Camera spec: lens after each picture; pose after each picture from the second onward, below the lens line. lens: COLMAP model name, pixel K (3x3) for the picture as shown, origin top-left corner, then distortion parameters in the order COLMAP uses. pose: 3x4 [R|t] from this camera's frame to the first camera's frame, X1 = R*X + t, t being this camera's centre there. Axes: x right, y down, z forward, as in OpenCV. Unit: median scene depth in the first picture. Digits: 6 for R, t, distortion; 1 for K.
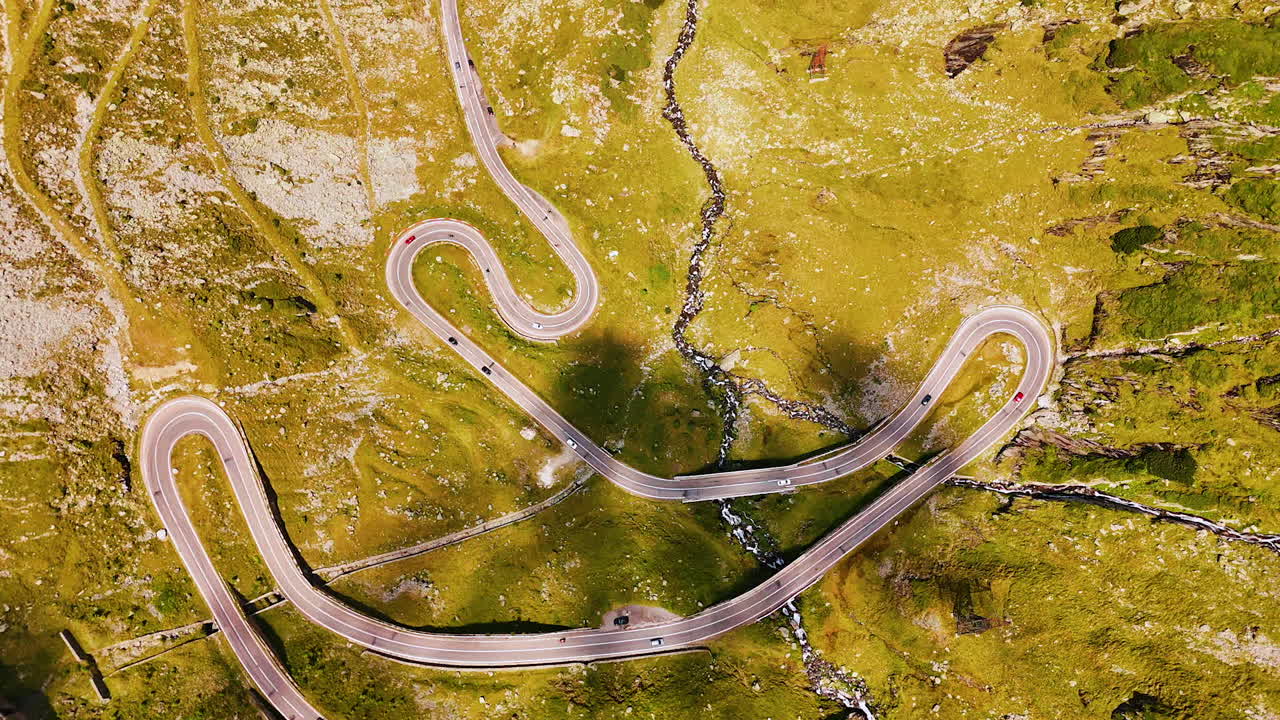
lens RADIAL K [[926.5, 0, 637.8], [0, 926.5, 352.3], [0, 0, 1]] dist [0.090036, -0.072370]
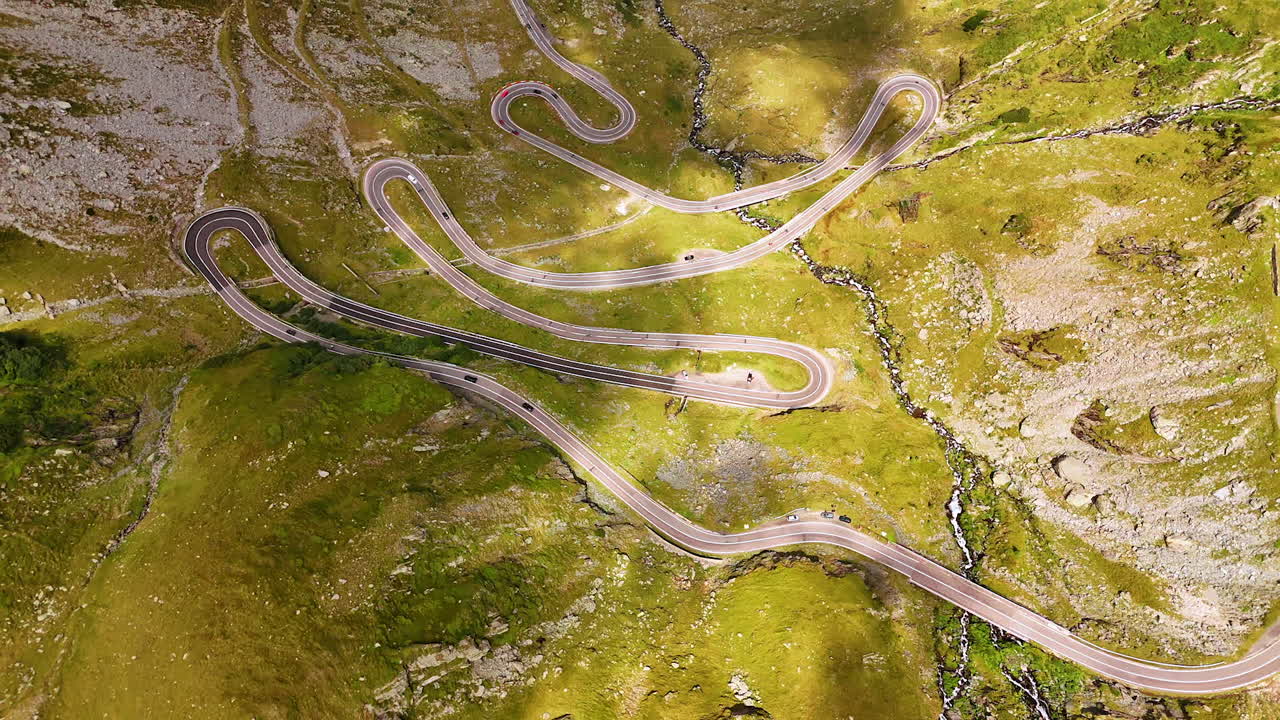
lens RADIAL K [[926.5, 0, 637.8], [0, 926.5, 352.3], [0, 0, 1]] dist [0.090036, -0.072370]
pose [[0.991602, -0.116789, 0.055549, -0.176593], [0.125407, 0.973276, -0.192374, 0.625323], [-0.031597, 0.197725, 0.979748, -0.395165]]
